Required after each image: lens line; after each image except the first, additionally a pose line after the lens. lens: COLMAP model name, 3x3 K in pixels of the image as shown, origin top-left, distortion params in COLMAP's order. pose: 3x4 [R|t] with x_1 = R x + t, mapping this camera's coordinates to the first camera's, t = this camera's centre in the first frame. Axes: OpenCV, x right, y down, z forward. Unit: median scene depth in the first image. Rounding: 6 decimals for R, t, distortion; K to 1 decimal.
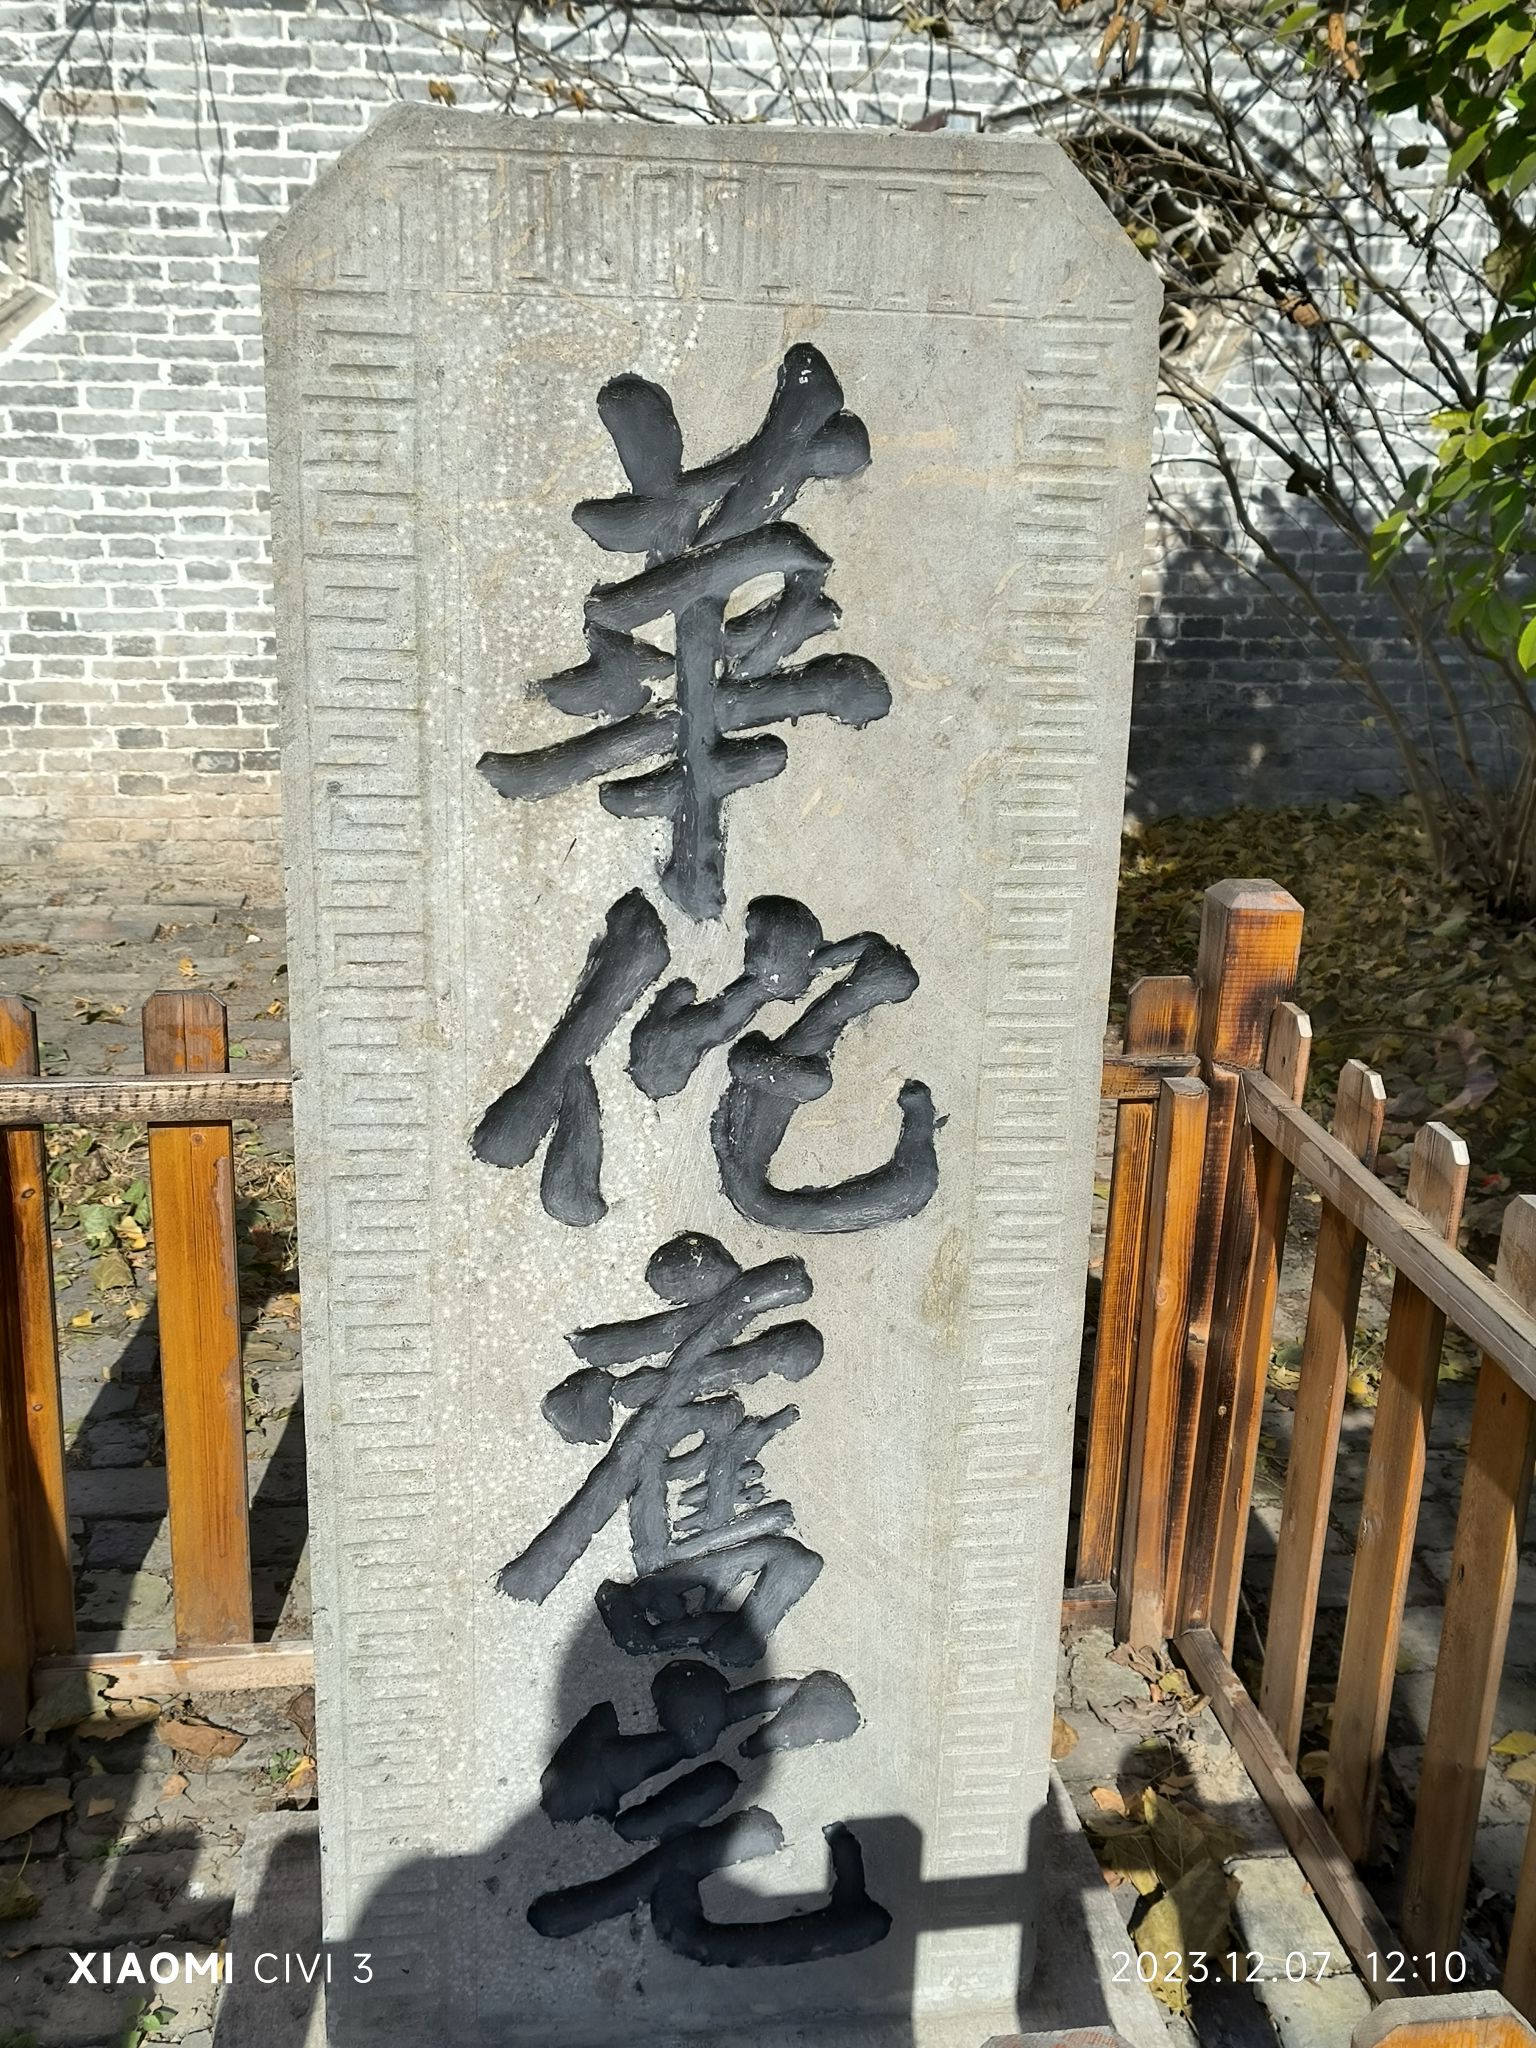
lens RADIAL K [[2043.2, 0, 768.3], [0, 2043.2, 1022.9], [0, 0, 1]] dist [0.047095, 0.000000]
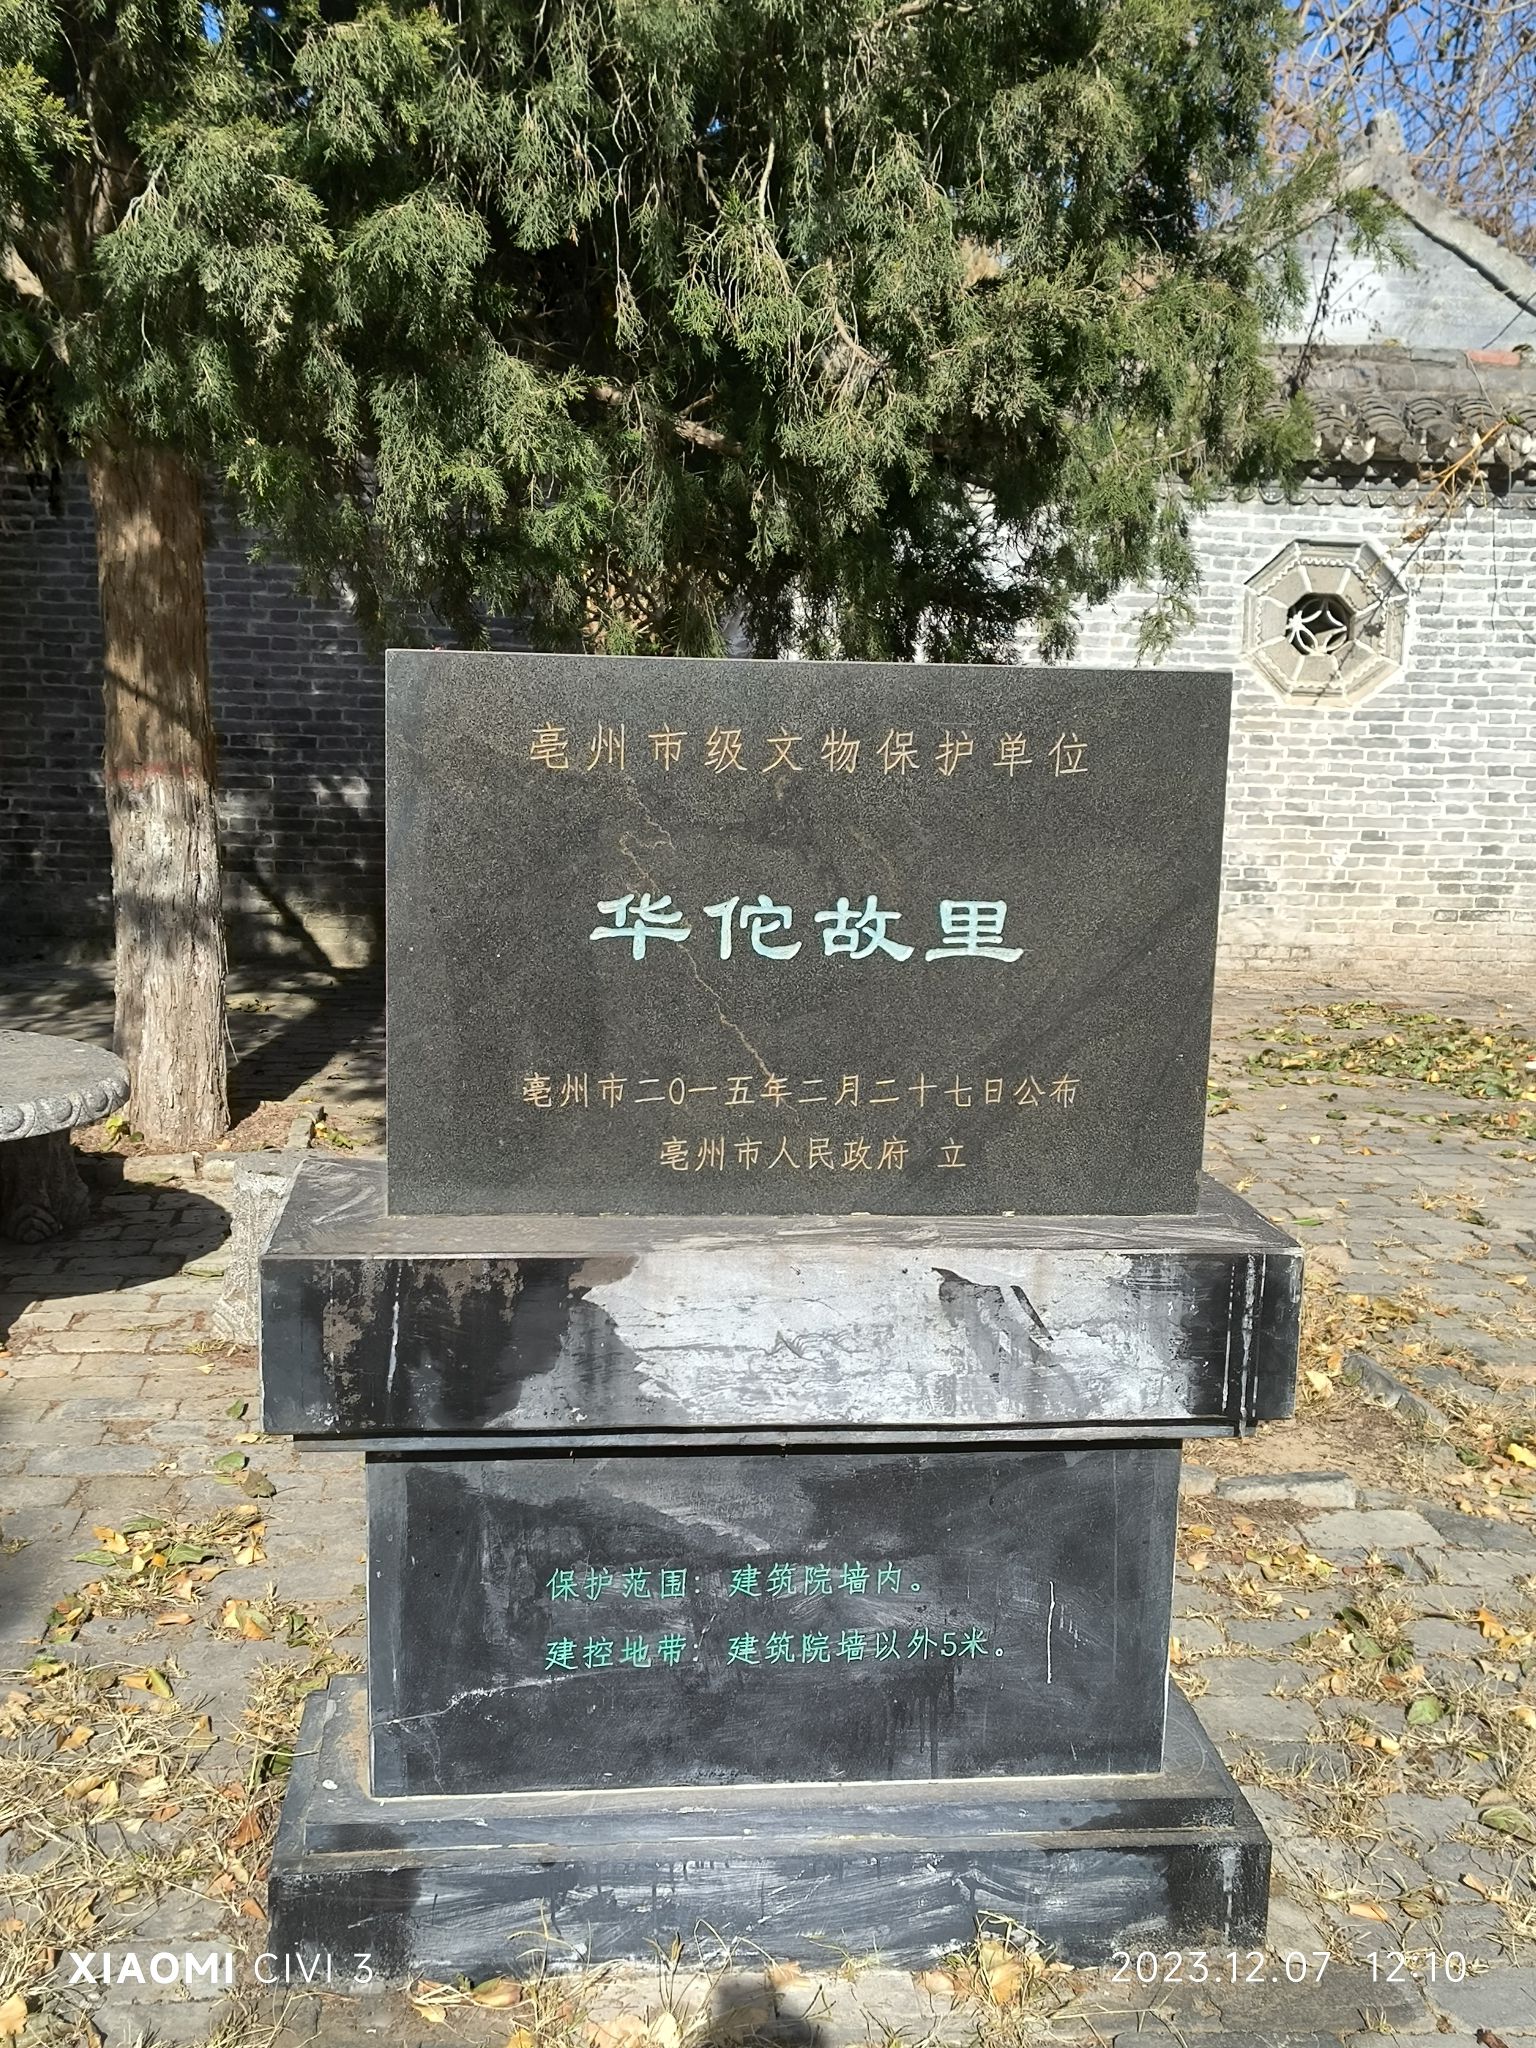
lens RADIAL K [[2043.2, 0, 768.5], [0, 2043.2, 1025.8], [0, 0, 1]] dist [0.047095, 0.000000]
pose [[0.998740, 0.011985, -0.048737, -0.816219], [-0.019326, 0.988026, -0.153069, 0.264580], [0.046319, 0.153818, 0.987013, -0.804123]]
